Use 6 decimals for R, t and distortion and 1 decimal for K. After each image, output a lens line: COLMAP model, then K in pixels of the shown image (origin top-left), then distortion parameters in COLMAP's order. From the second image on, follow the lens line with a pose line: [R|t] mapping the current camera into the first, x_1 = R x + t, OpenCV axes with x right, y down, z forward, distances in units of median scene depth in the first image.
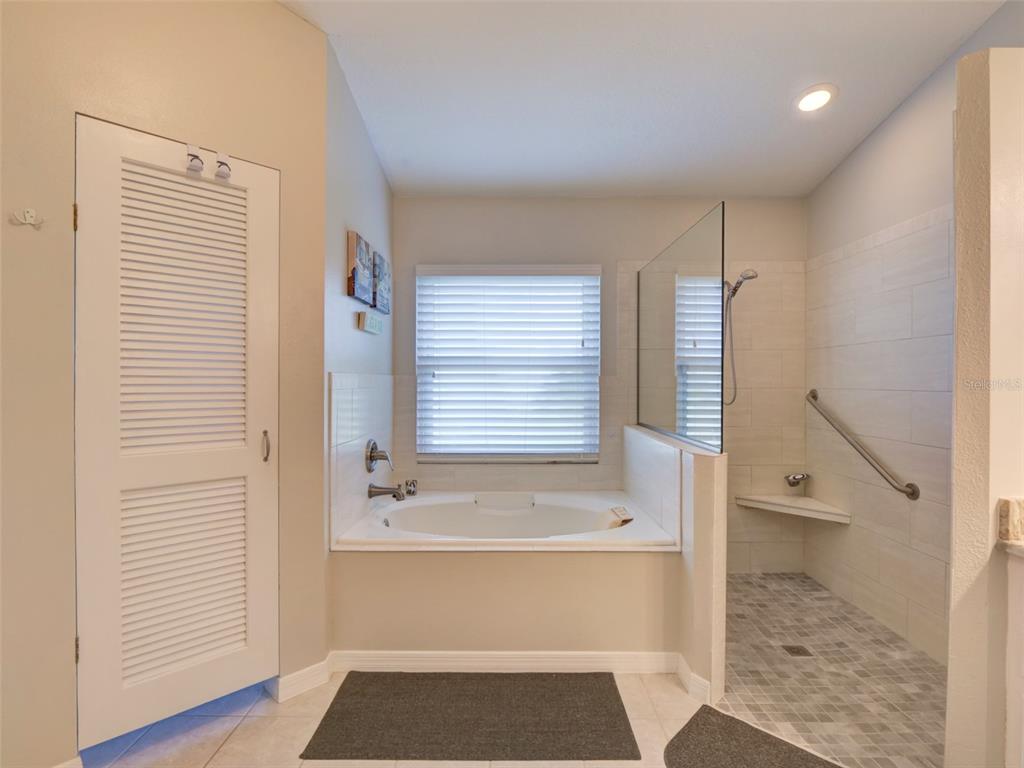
lens RADIAL K [[518.8, 0, 512.0], [0, 518.8, 384.0], [0, 0, 1]] dist [-0.000464, -0.000468]
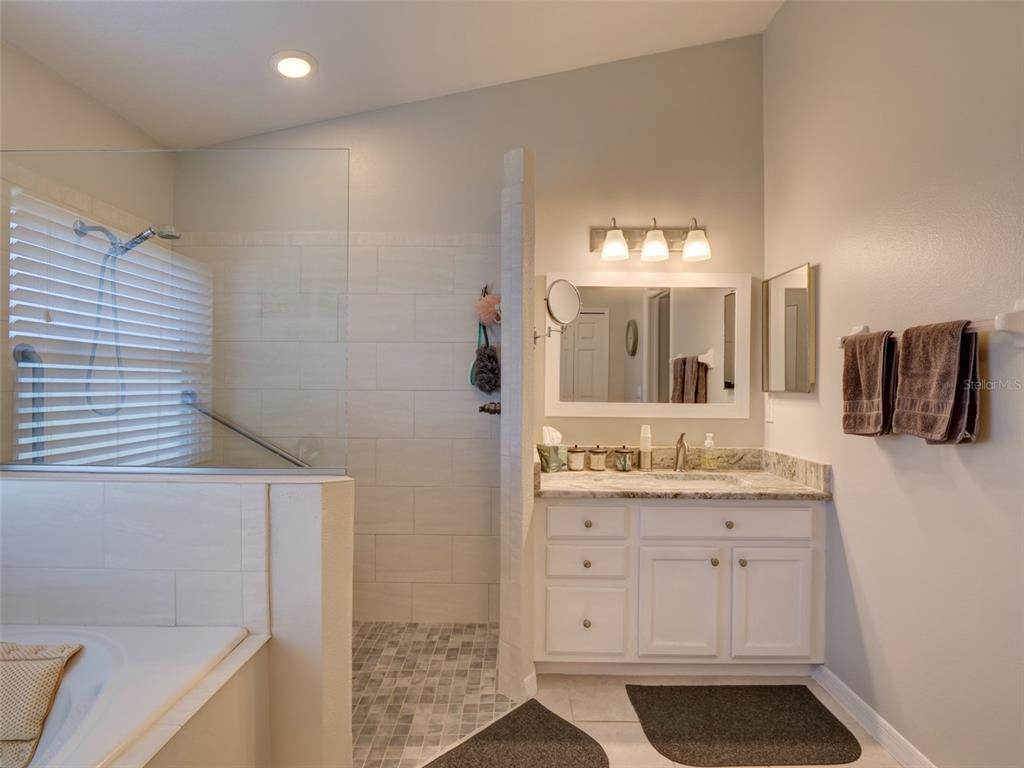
lens RADIAL K [[507.1, 0, 513.7], [0, 507.1, 382.7], [0, 0, 1]] dist [-0.011210, -0.000879]
pose [[0.012151, -0.002929, 0.999922, -0.284444], [0.000478, 0.999996, 0.002924, -0.004616], [-0.999926, 0.000443, 0.012153, 0.609231]]
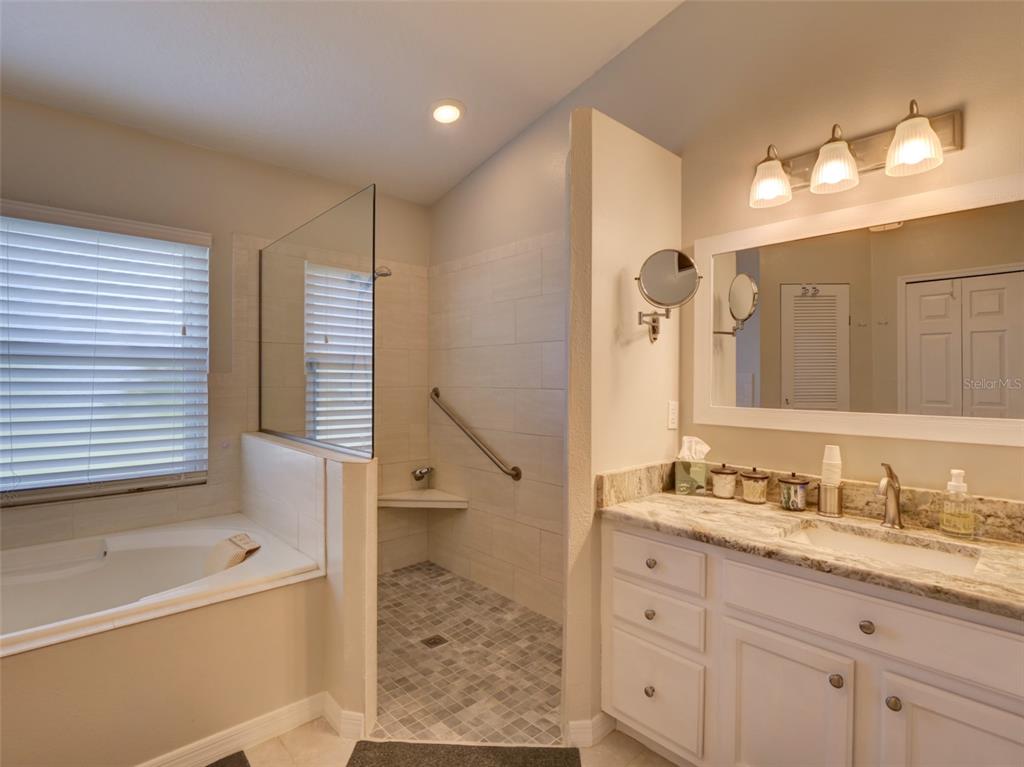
lens RADIAL K [[517.5, 0, 518.9], [0, 517.5, 382.2], [0, 0, 1]] dist [-0.011156, -0.001657]
pose [[0.737517, -0.001965, 0.675326, -0.017912], [0.002834, 0.999996, -0.000185, -0.000397], [-0.675323, 0.002050, 0.737519, 0.127243]]
